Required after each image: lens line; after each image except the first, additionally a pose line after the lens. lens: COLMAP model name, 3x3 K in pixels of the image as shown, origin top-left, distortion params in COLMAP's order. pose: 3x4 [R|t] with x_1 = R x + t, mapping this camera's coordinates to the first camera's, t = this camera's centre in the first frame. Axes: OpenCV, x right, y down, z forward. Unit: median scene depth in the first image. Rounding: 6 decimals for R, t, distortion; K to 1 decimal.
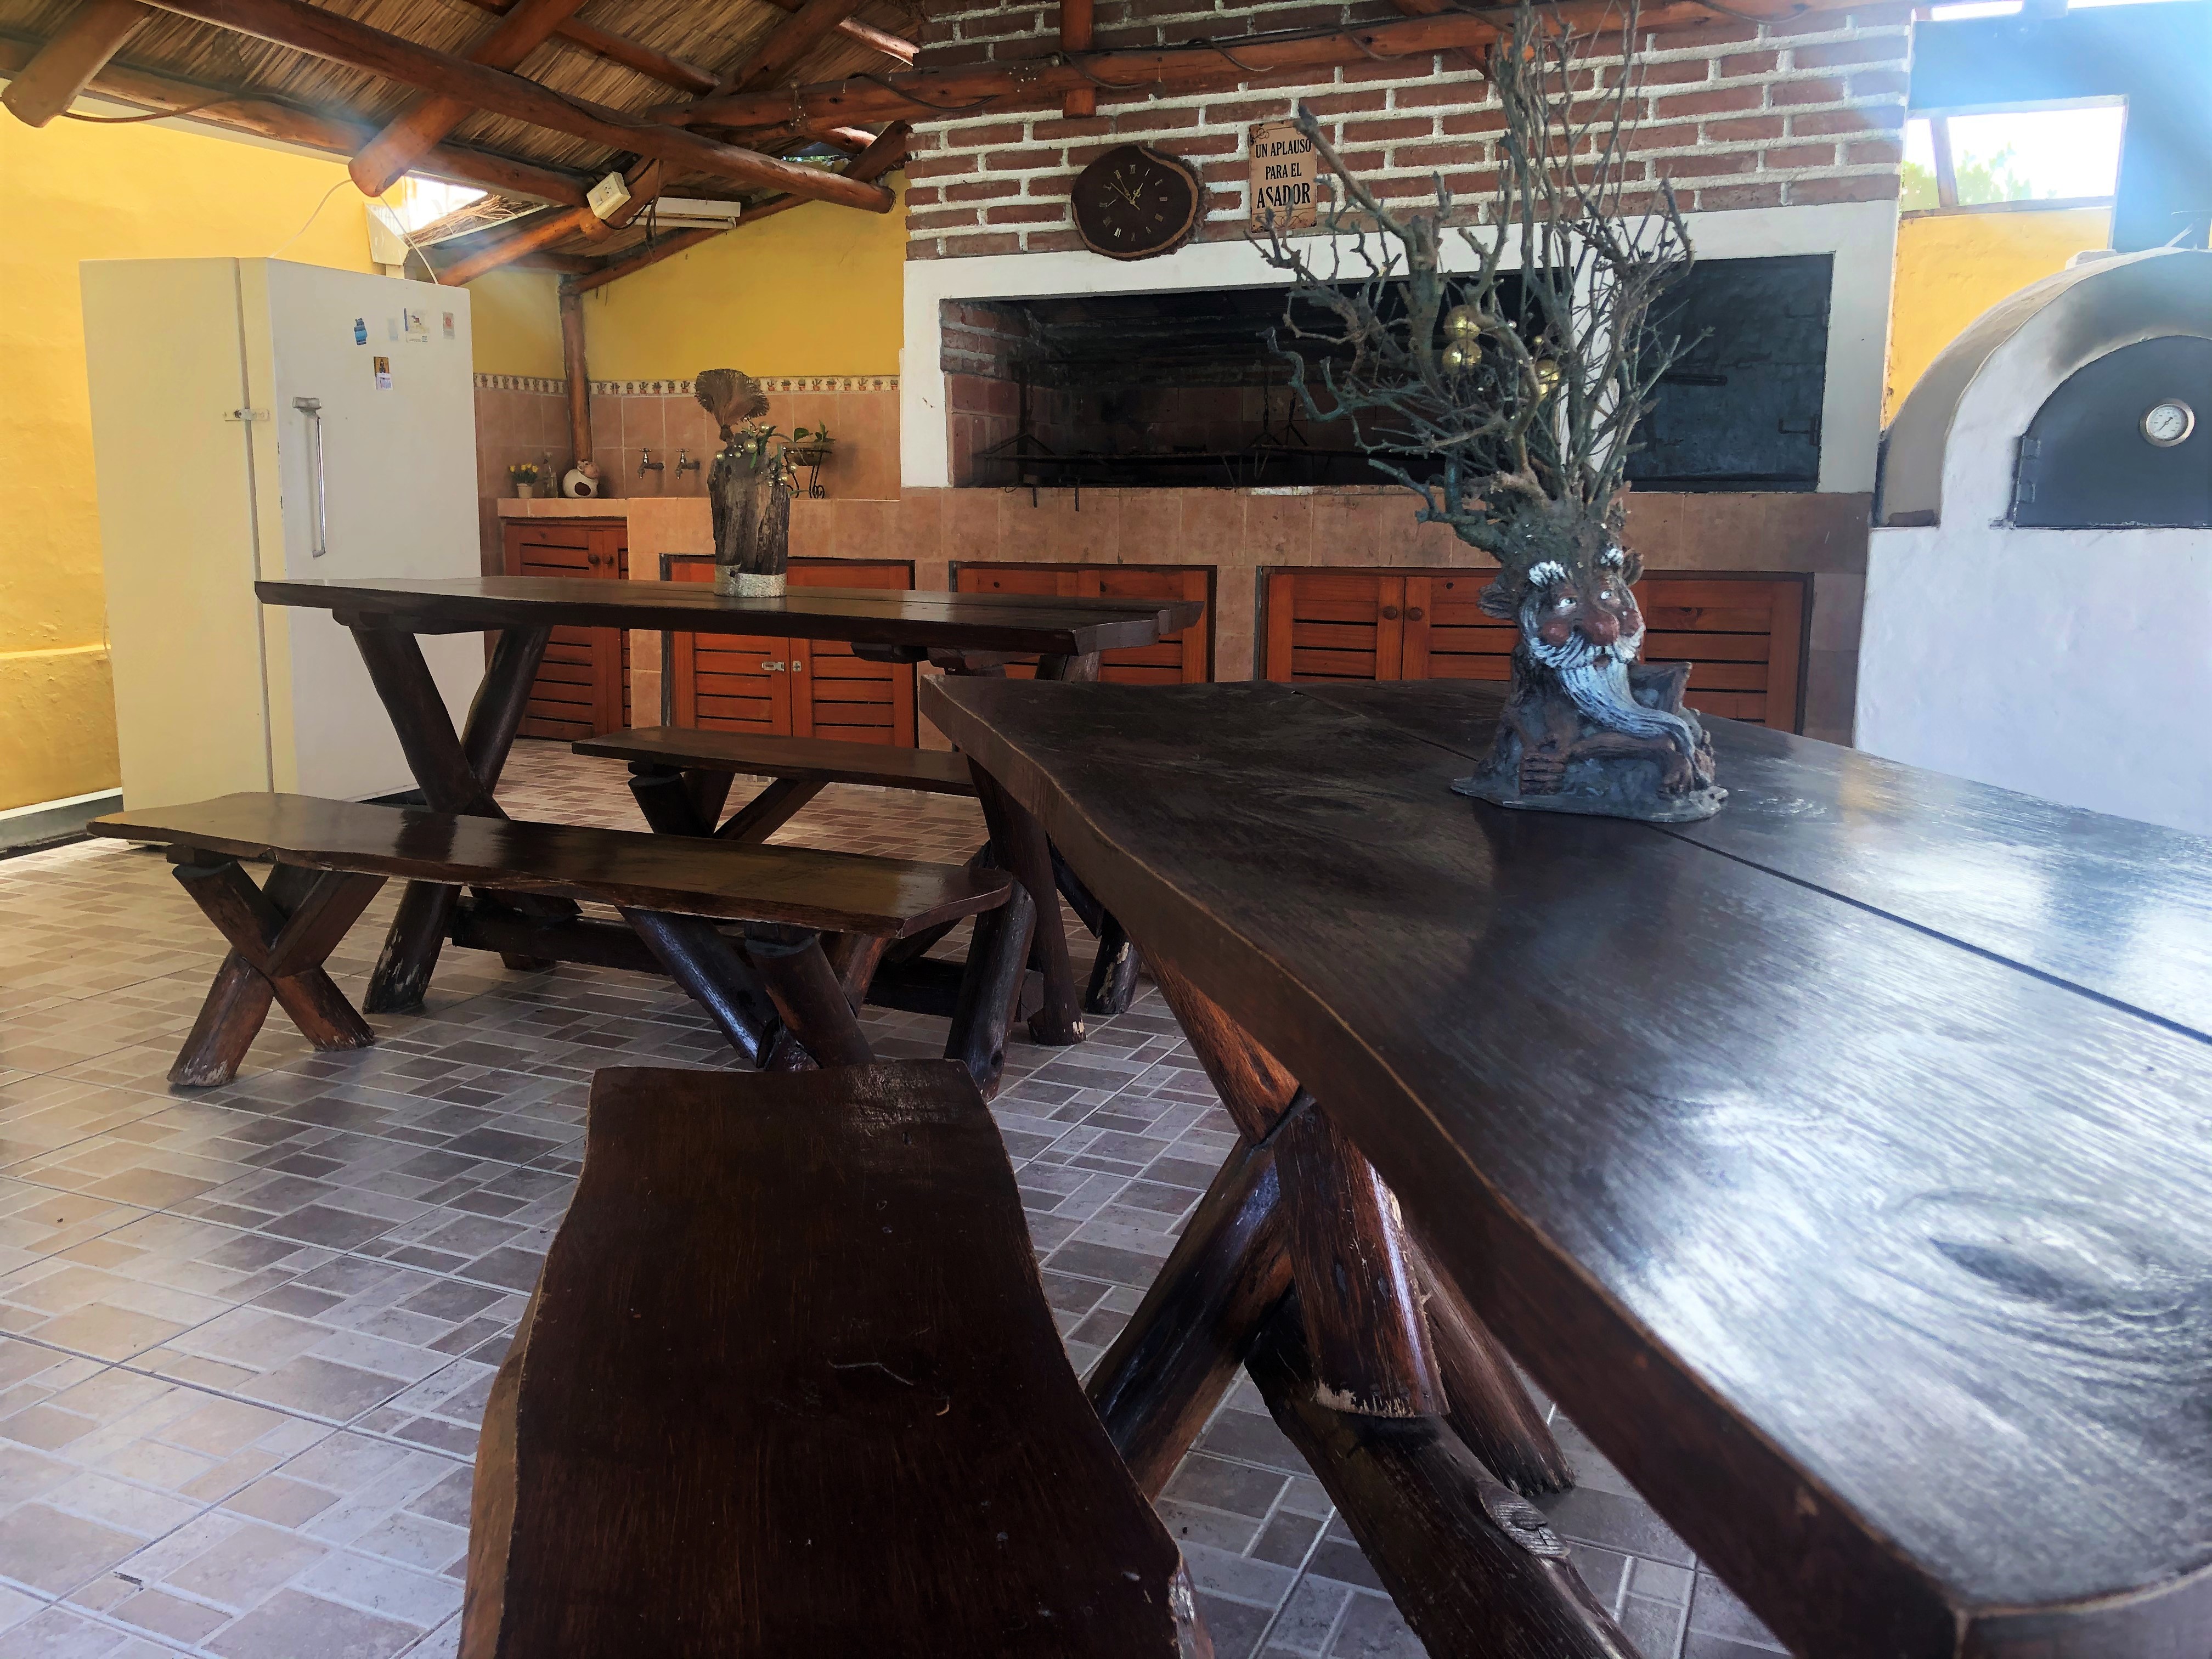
lens RADIAL K [[1808.0, 0, 1089.7], [0, 1808.0, 797.2], [0, 0, 1]] dist [0.036847, -0.027368]
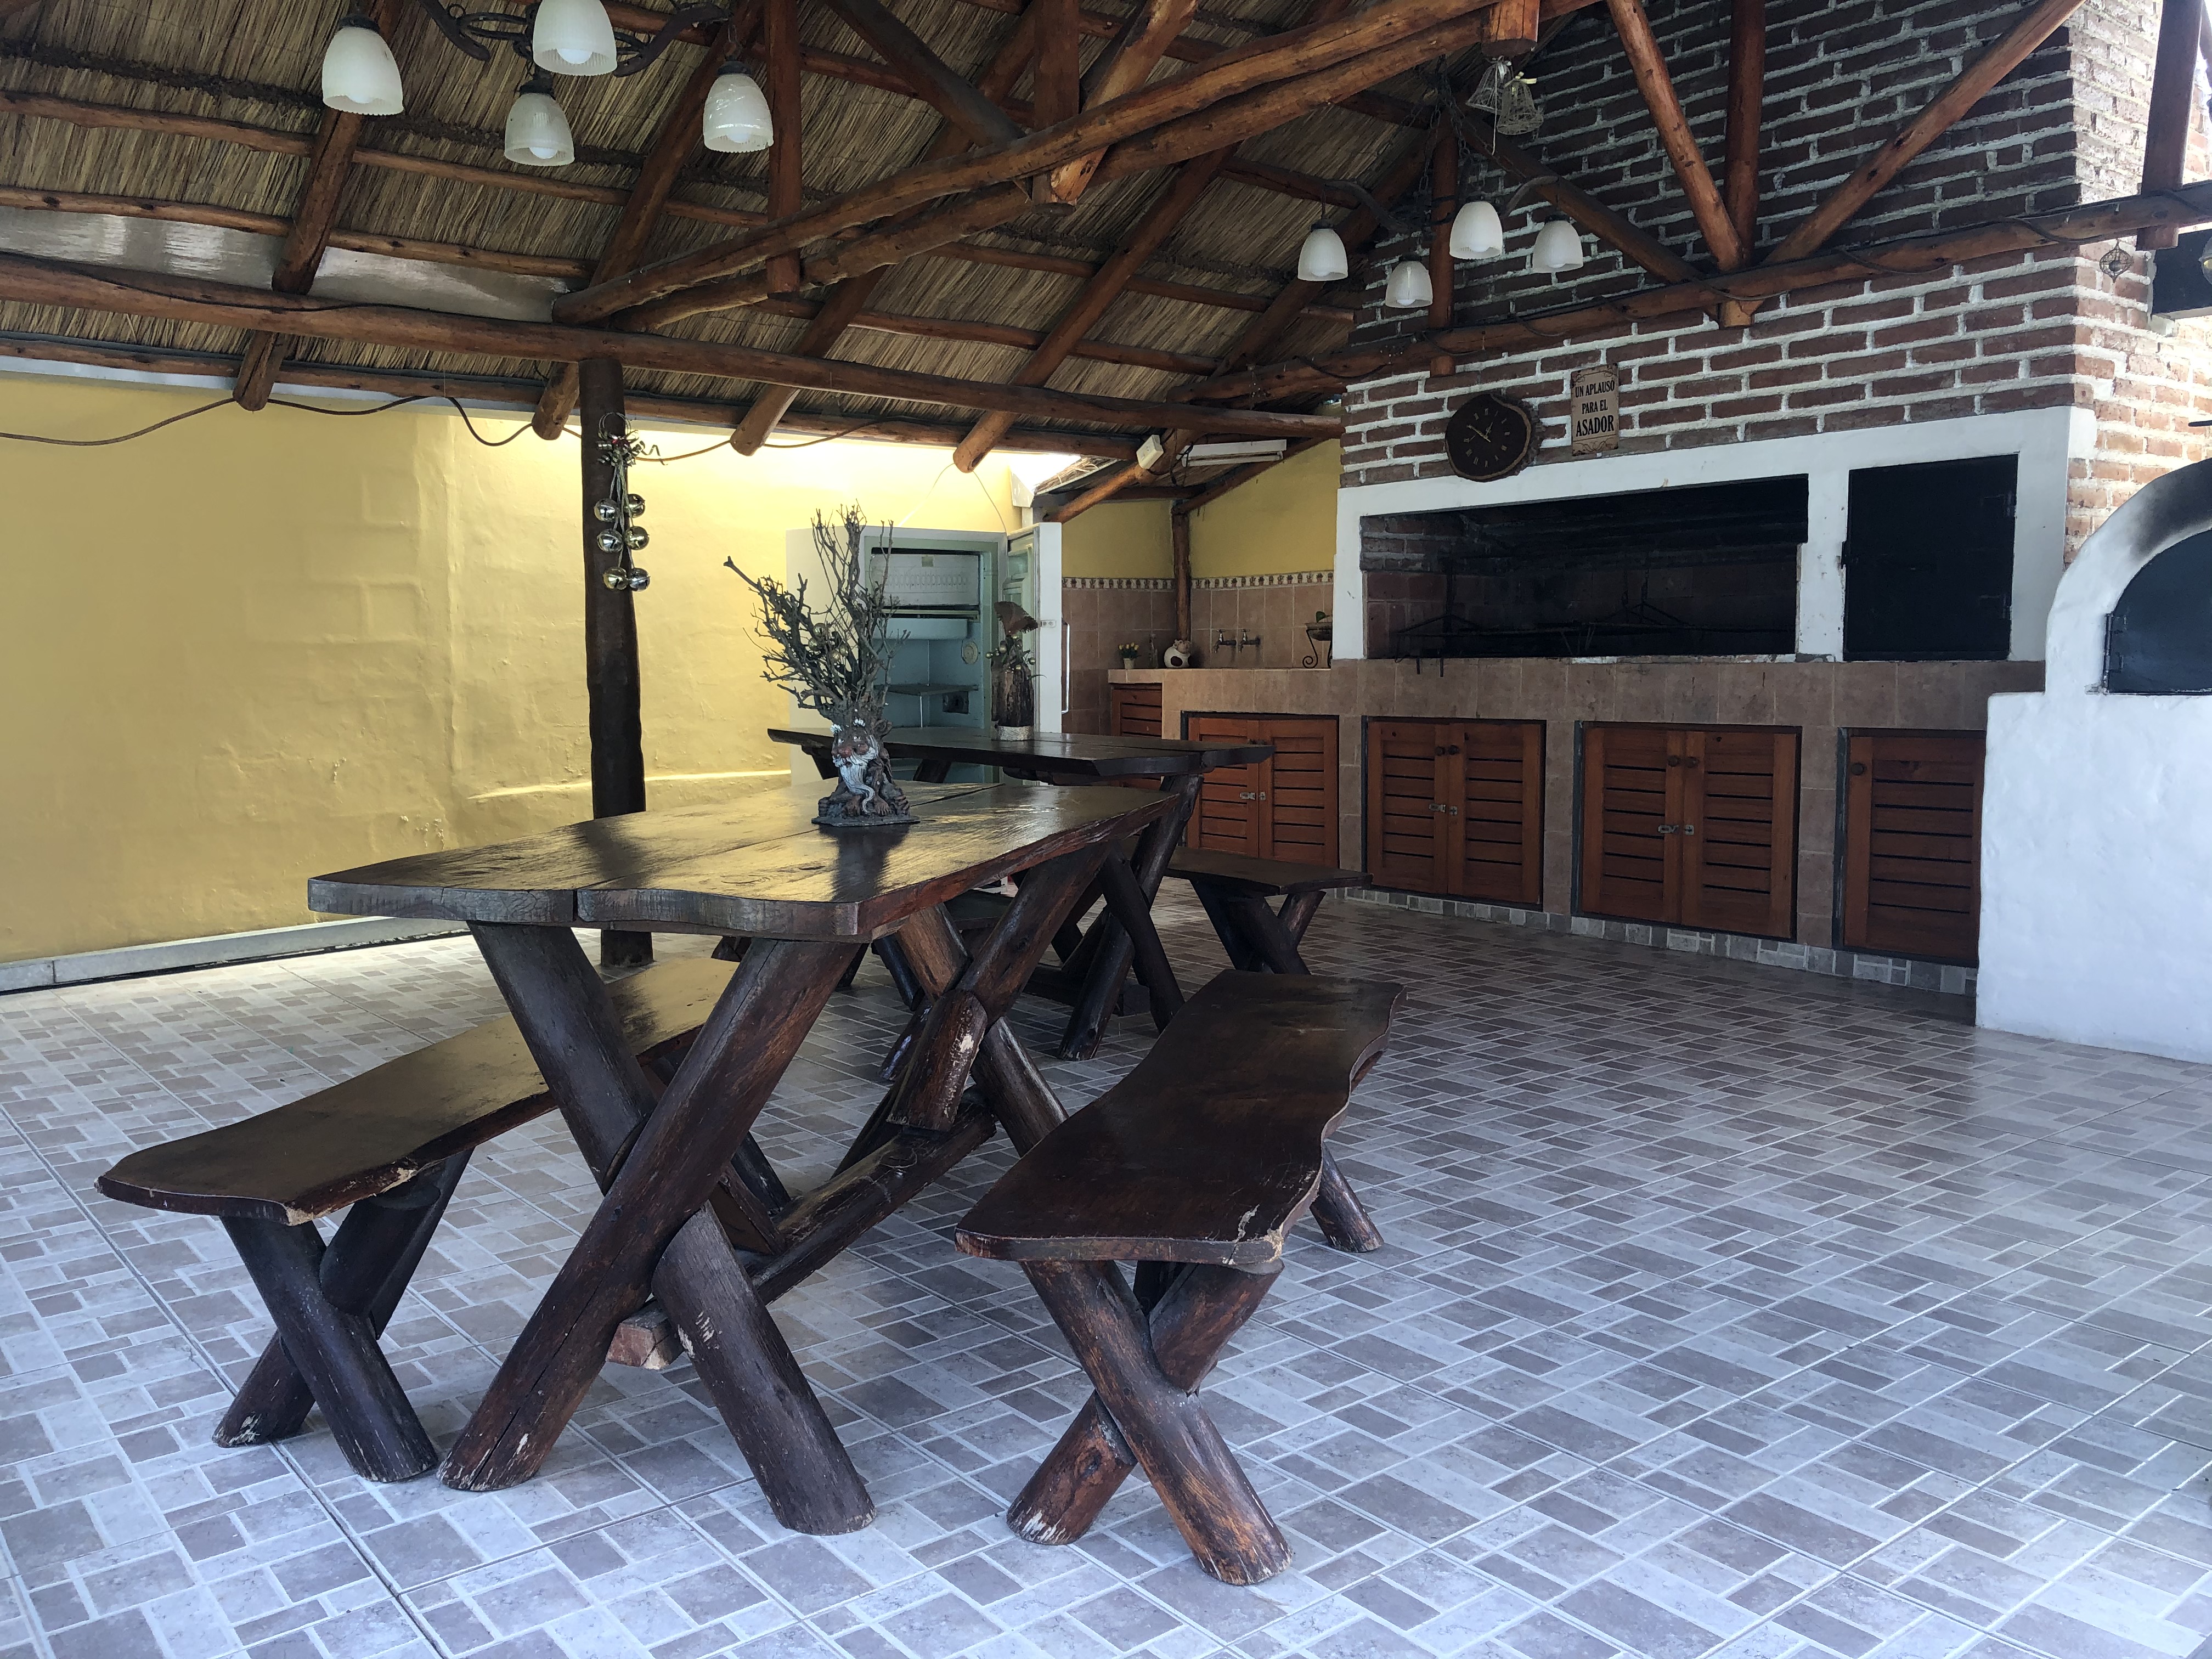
lens RADIAL K [[1808.0, 0, 1114.4], [0, 1808.0, 826.2], [0, 0, 1]] dist [0.036847, -0.027368]
pose [[0.888361, 0.033306, -0.457937, 0.378931], [-0.064827, 0.996473, -0.053286, 0.028118], [0.454547, 0.077024, 0.887386, -0.222224]]
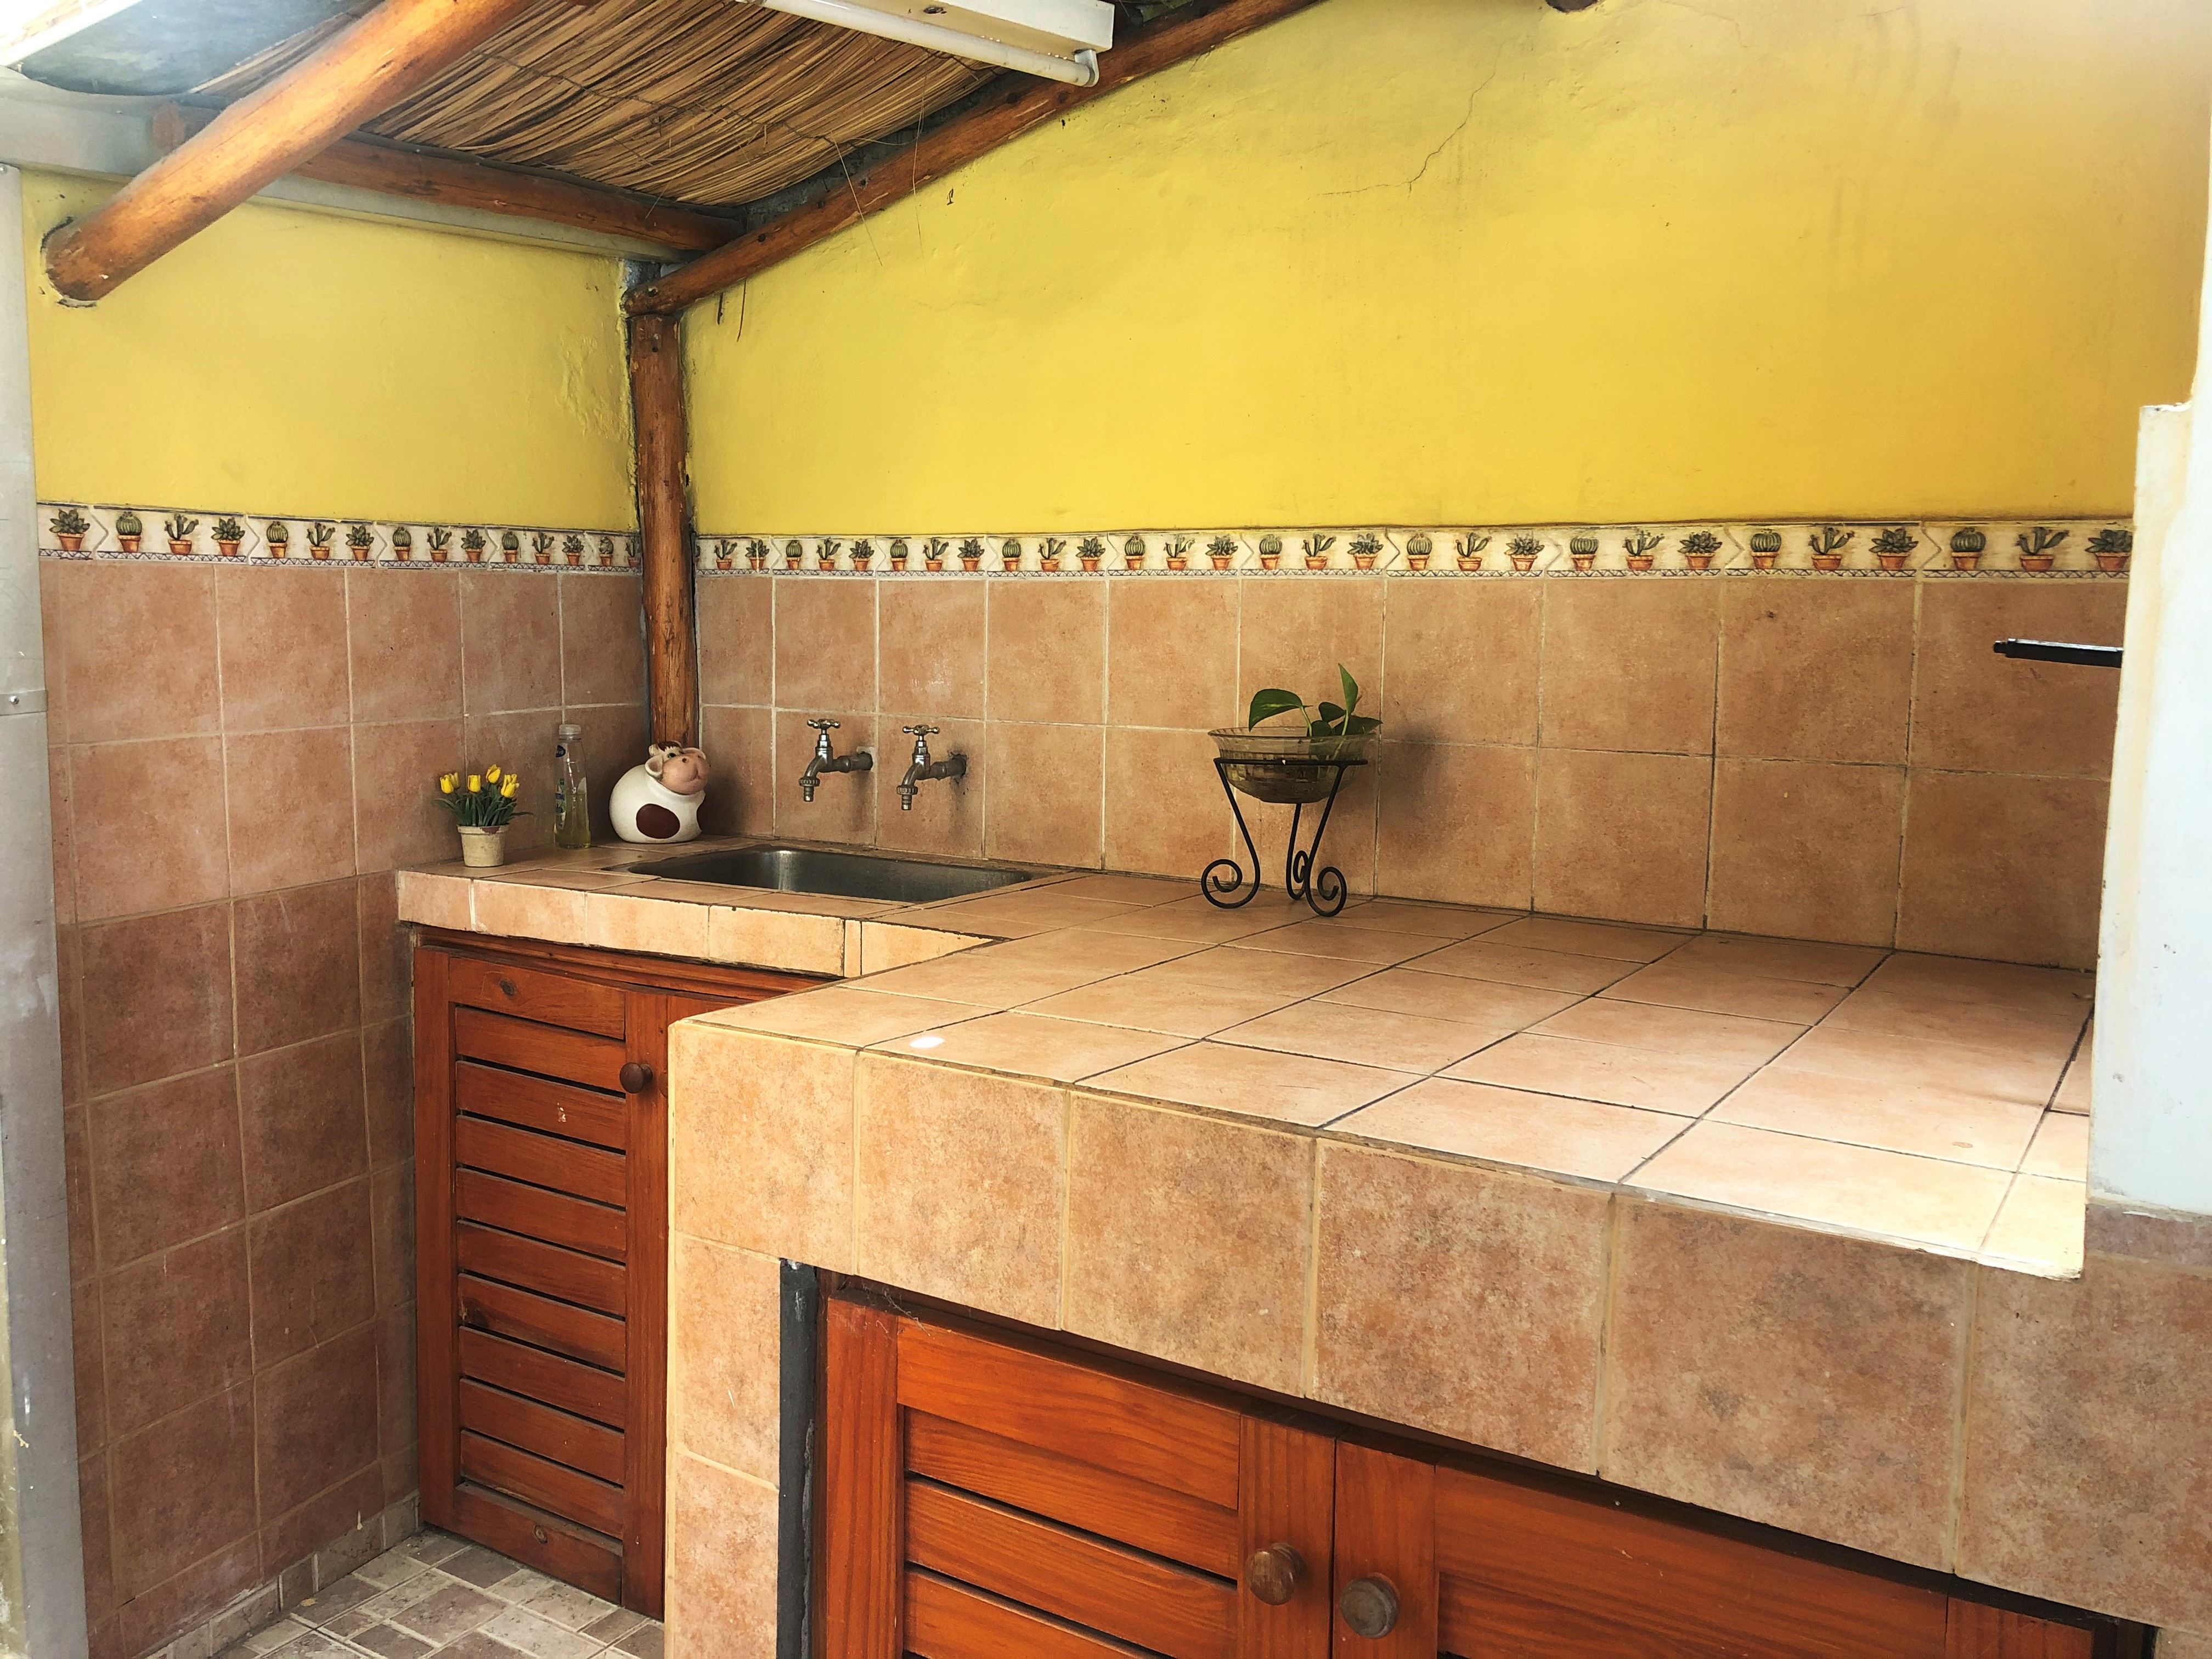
lens RADIAL K [[1808.0, 0, 1102.7], [0, 1808.0, 825.9], [0, 0, 1]] dist [0.036847, -0.027368]
pose [[0.989948, 0.026009, -0.139017, -0.185195], [-0.032855, 0.998346, -0.047175, -0.209076], [0.137560, 0.051268, 0.989166, 0.871285]]
